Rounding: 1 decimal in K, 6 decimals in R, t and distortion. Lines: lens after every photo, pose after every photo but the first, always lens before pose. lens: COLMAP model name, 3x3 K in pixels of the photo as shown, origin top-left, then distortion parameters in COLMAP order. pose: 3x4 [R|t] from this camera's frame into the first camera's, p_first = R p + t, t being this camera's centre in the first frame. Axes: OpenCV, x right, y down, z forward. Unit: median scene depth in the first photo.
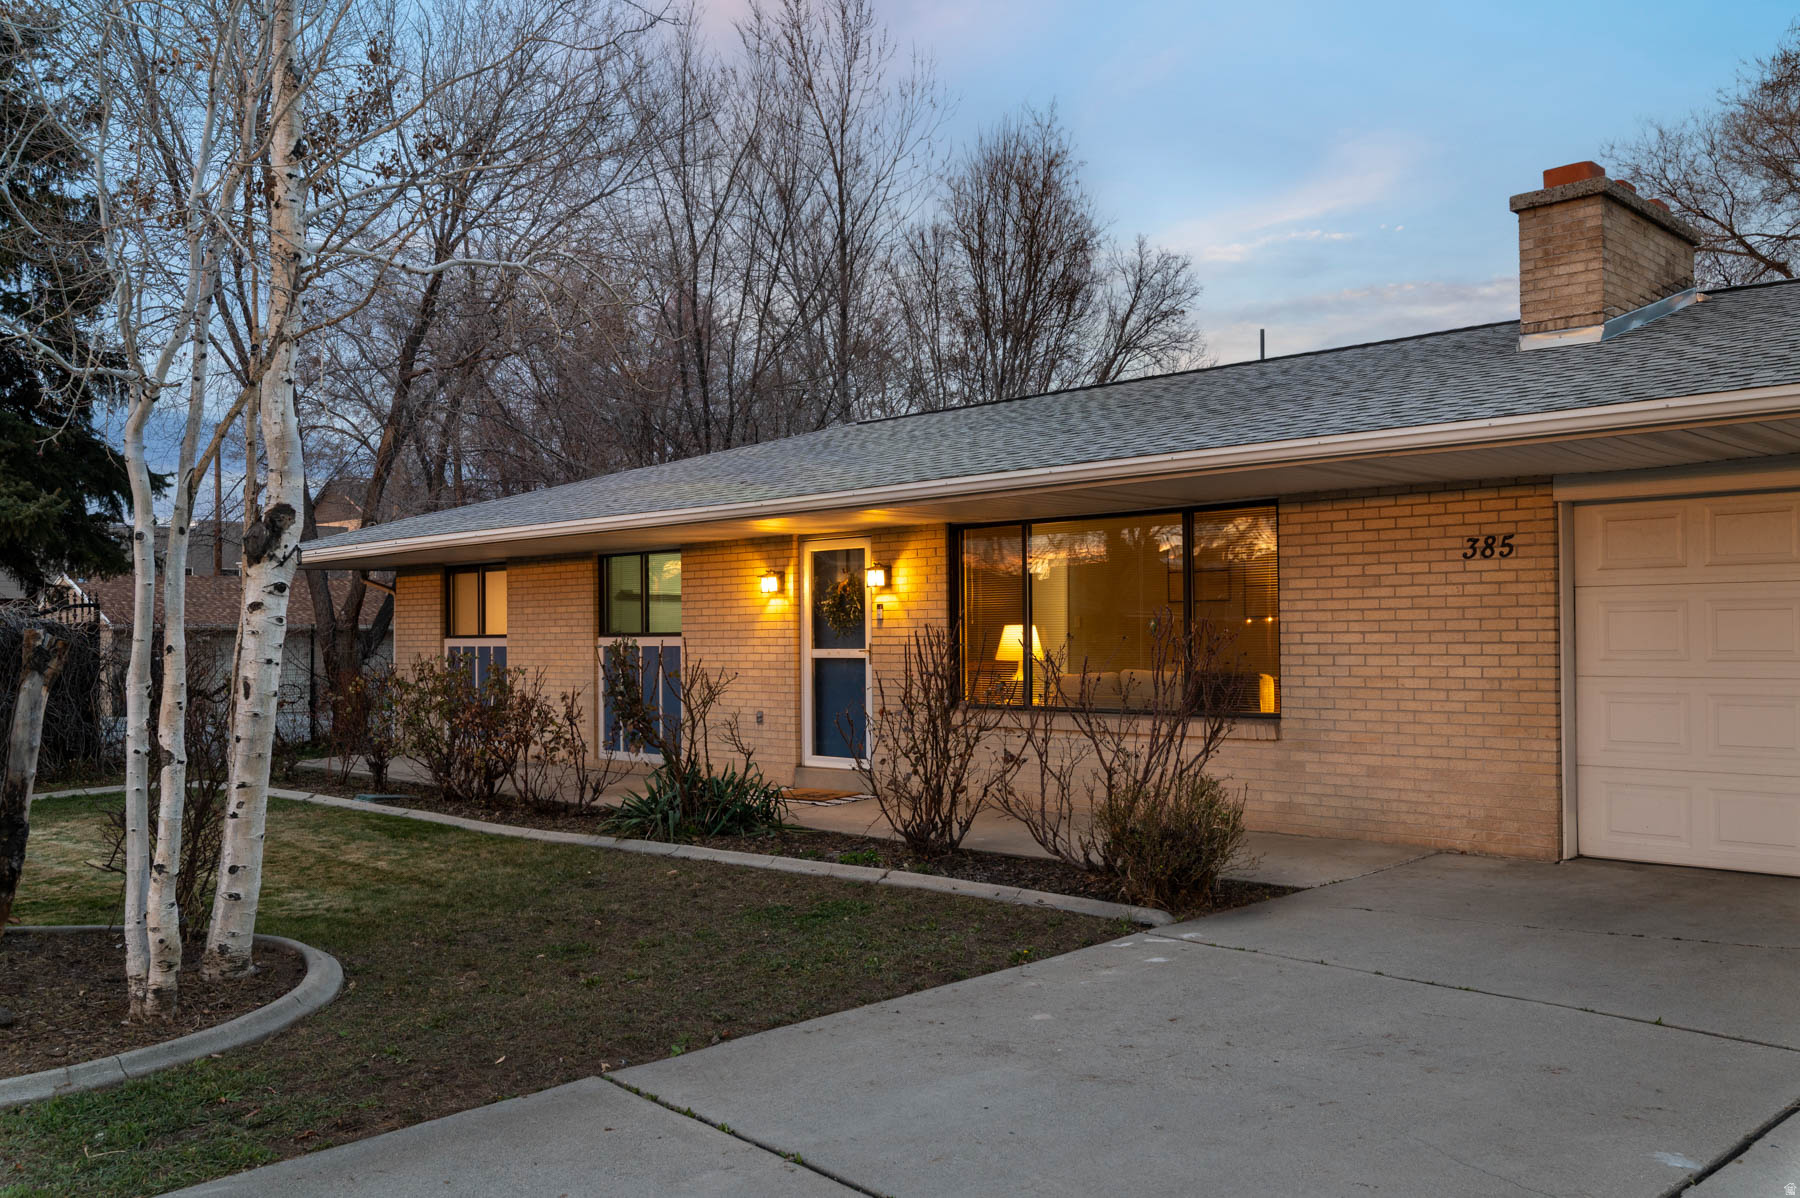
lens RADIAL K [[1518.3, 0, 906.5], [0, 1518.3, 614.1], [0, 0, 1]] dist [0.006687, 0.006625]
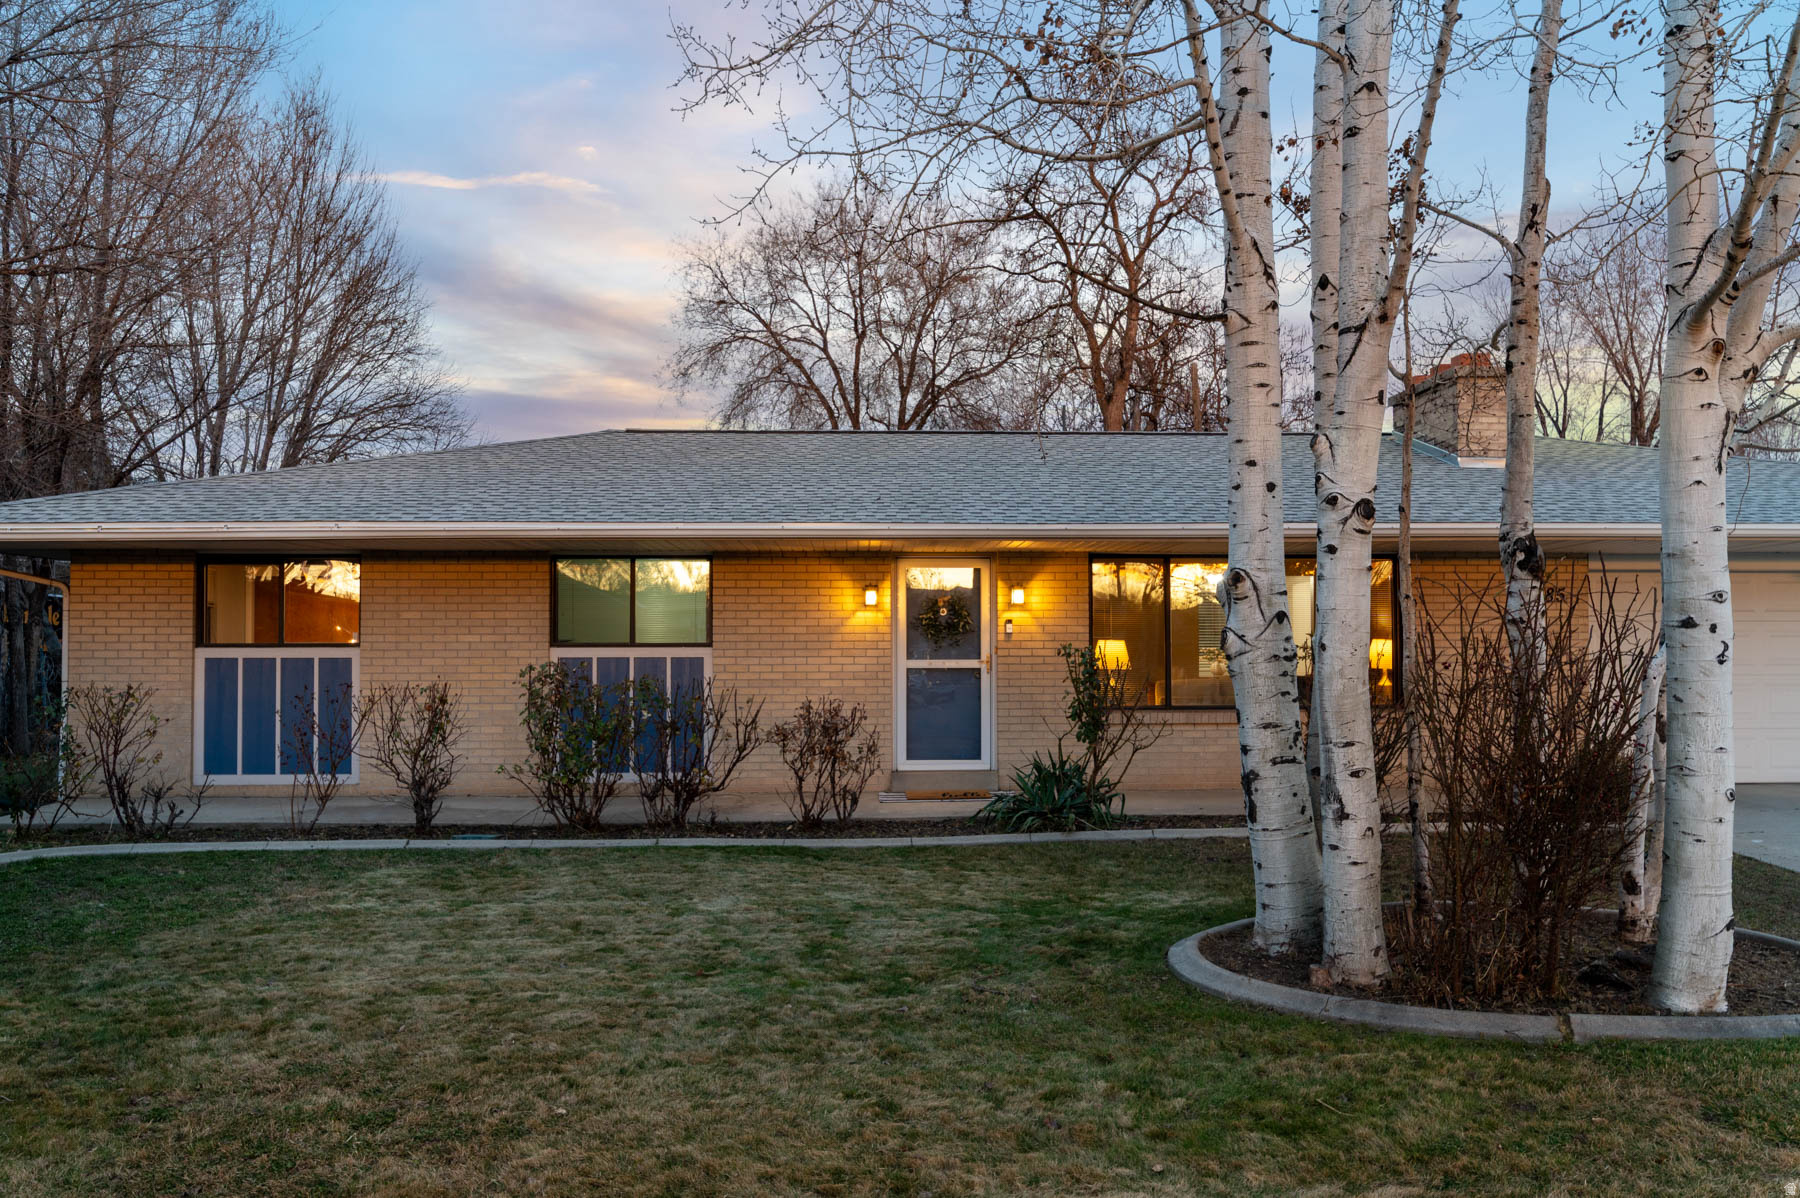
lens RADIAL K [[1475.2, 0, 900.0], [0, 1475.2, 599.0], [0, 0, 1]] dist [0.002975, 0.007431]
pose [[0.667863, 0.031361, 0.743623, -0.874714], [-0.014522, 0.999471, -0.029109, 0.010931], [-0.744143, 0.008642, 0.667965, 0.337044]]
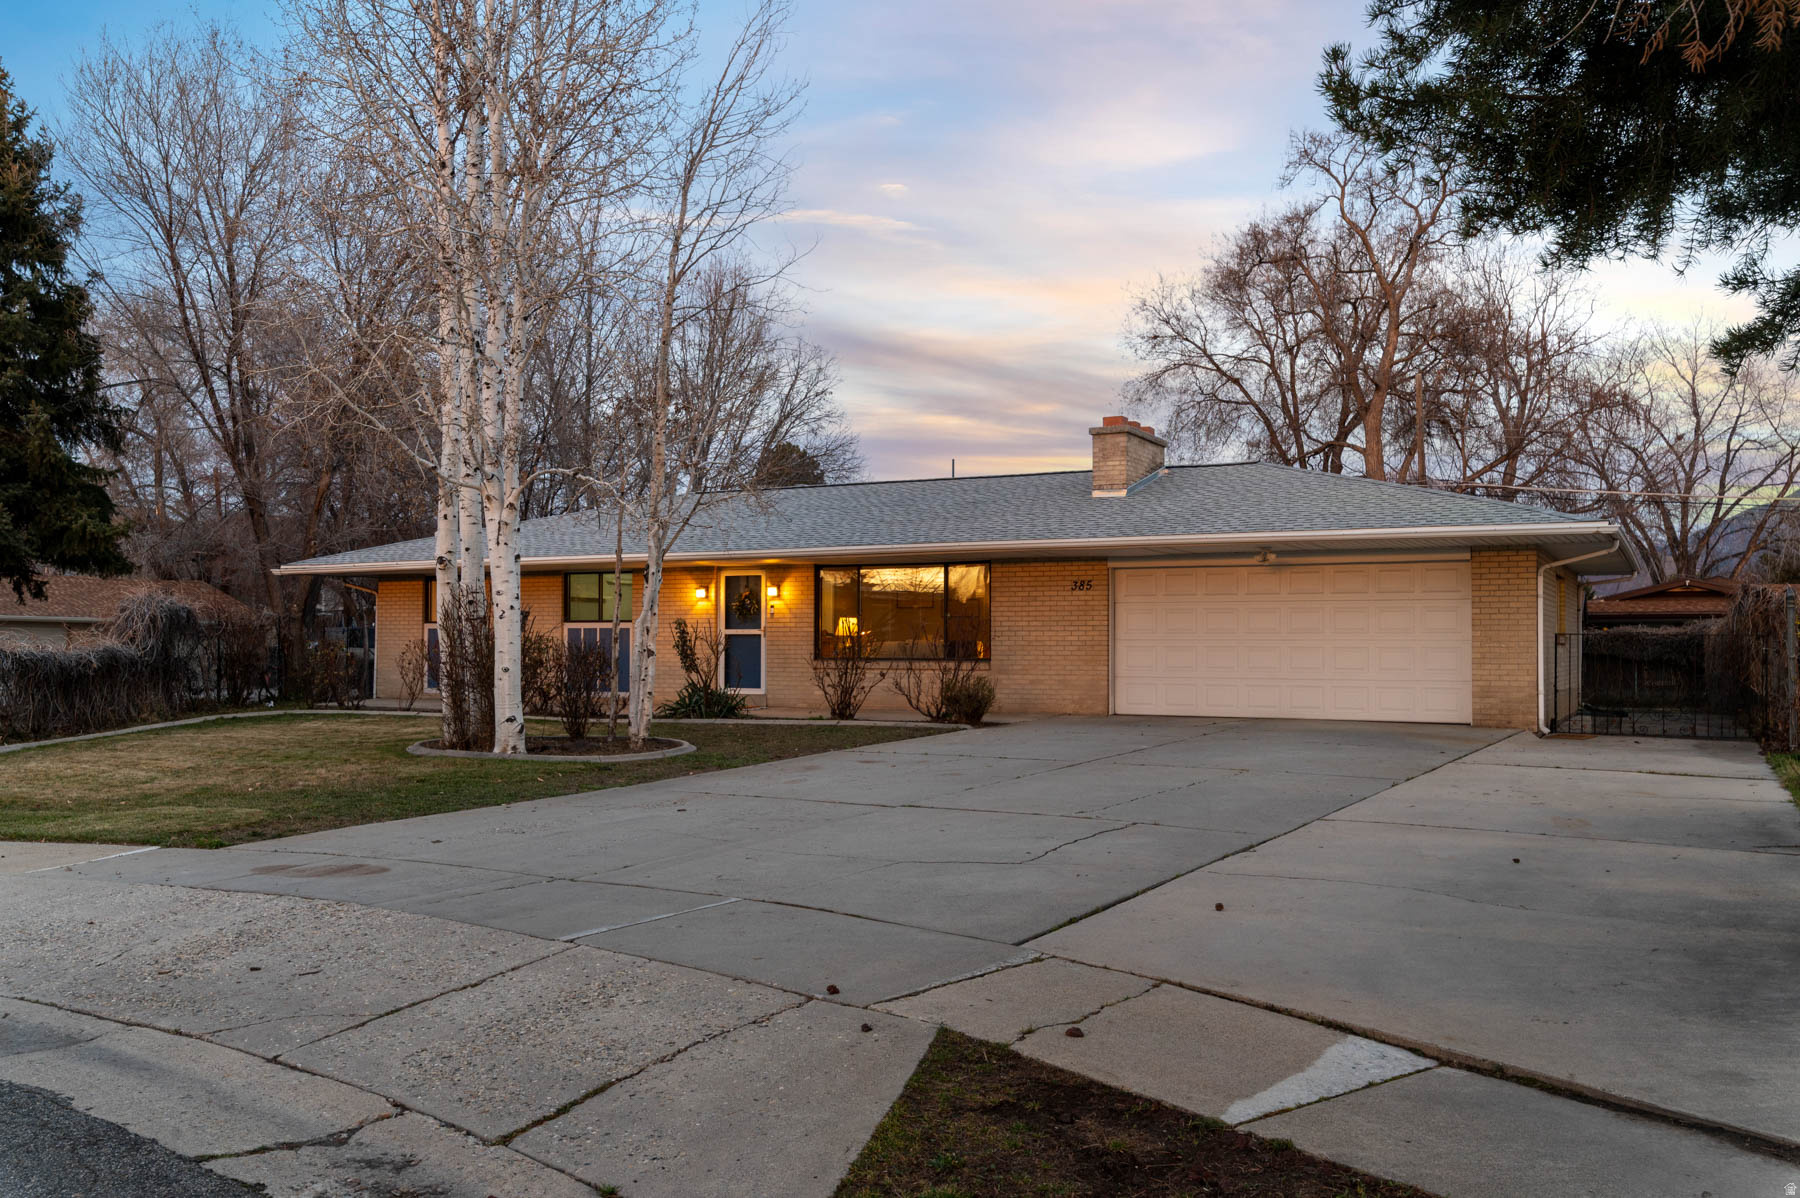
lens RADIAL K [[1518.3, 0, 906.5], [0, 1518.3, 614.1], [0, 0, 1]] dist [0.006687, 0.006625]
pose [[0.956891, 0.016932, 0.289952, -0.403244], [-0.015006, 0.999848, -0.008866, 0.018403], [-0.290058, 0.004133, 0.957000, -0.848283]]
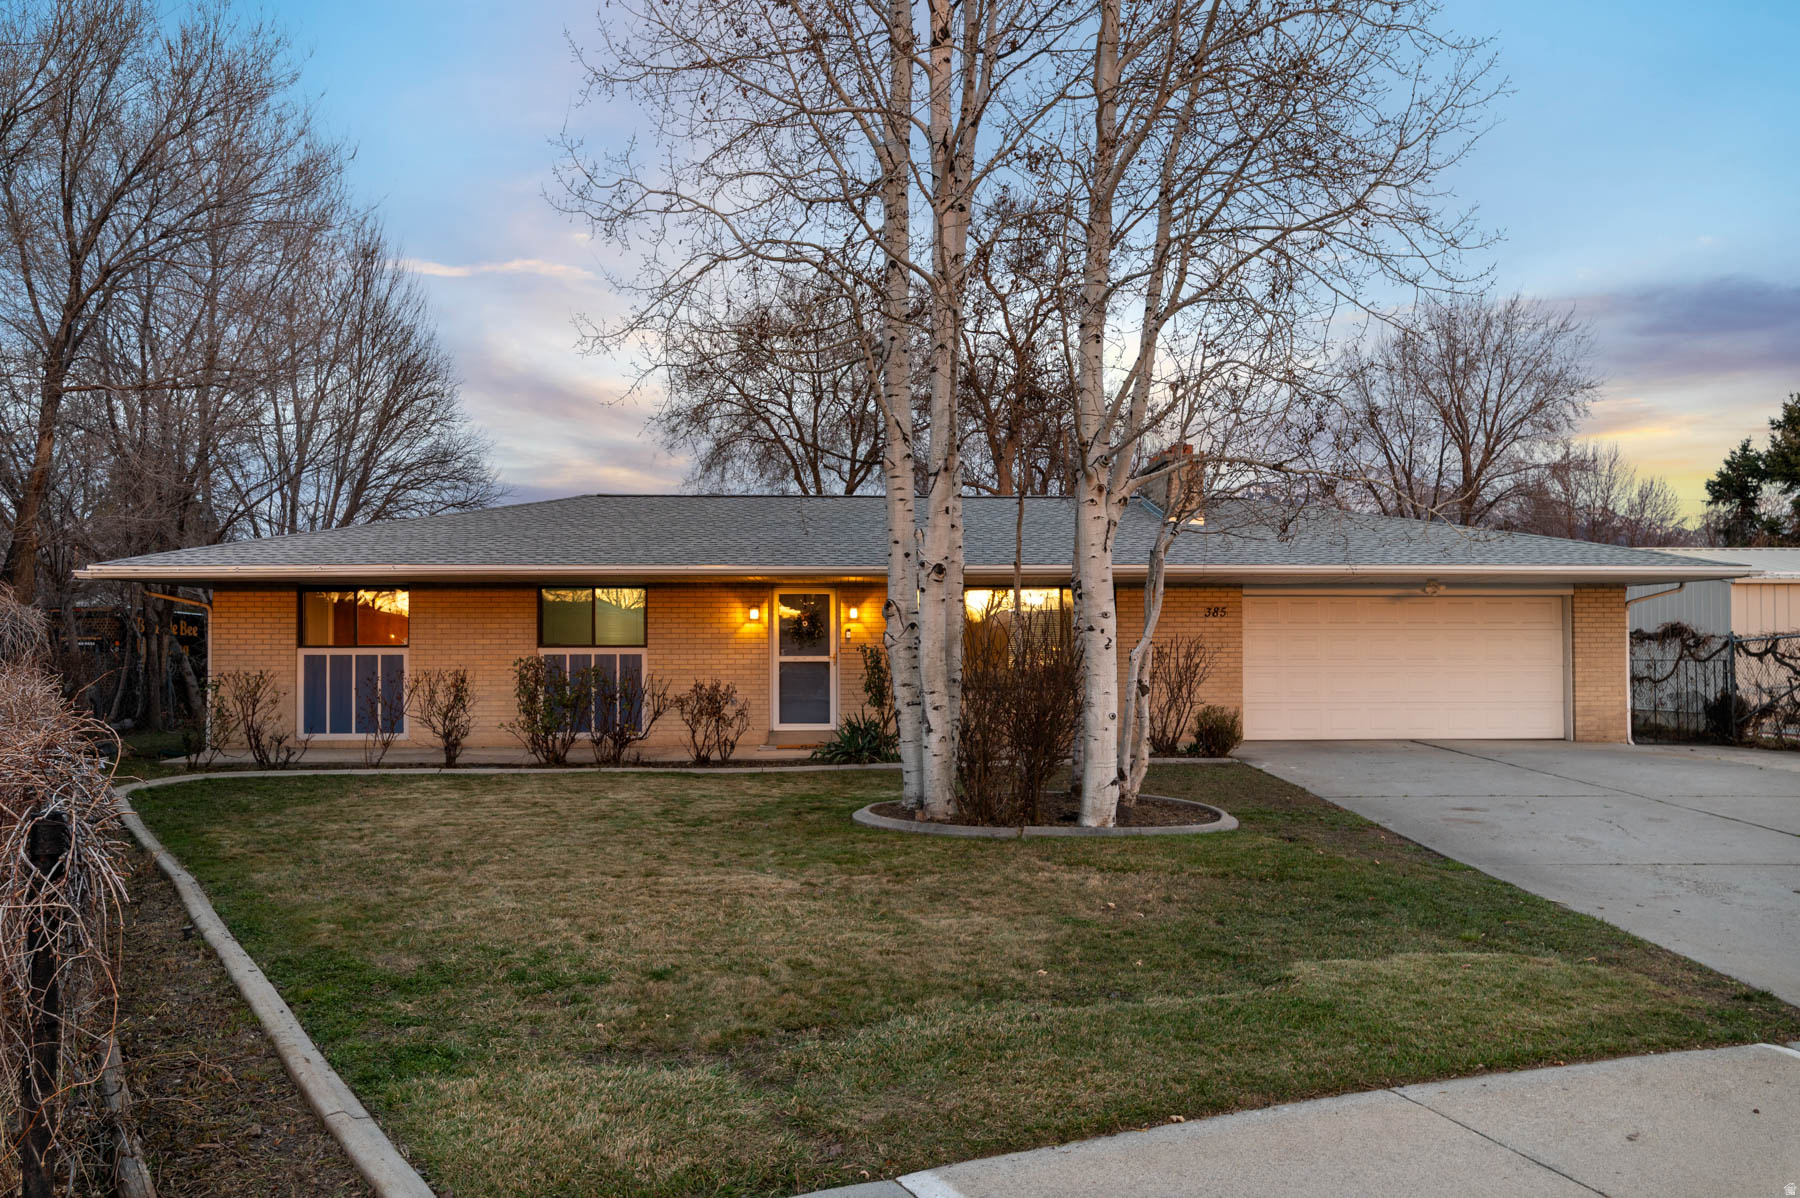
lens RADIAL K [[1313.4, 0, 900.1], [0, 1313.4, 628.1], [0, 0, 1]] dist [0.007309, -0.000277]
pose [[0.662191, 0.022631, 0.748994, -1.048226], [-0.013949, 0.999743, -0.017875, 0.017263], [-0.749206, 0.001389, 0.662336, 0.013010]]
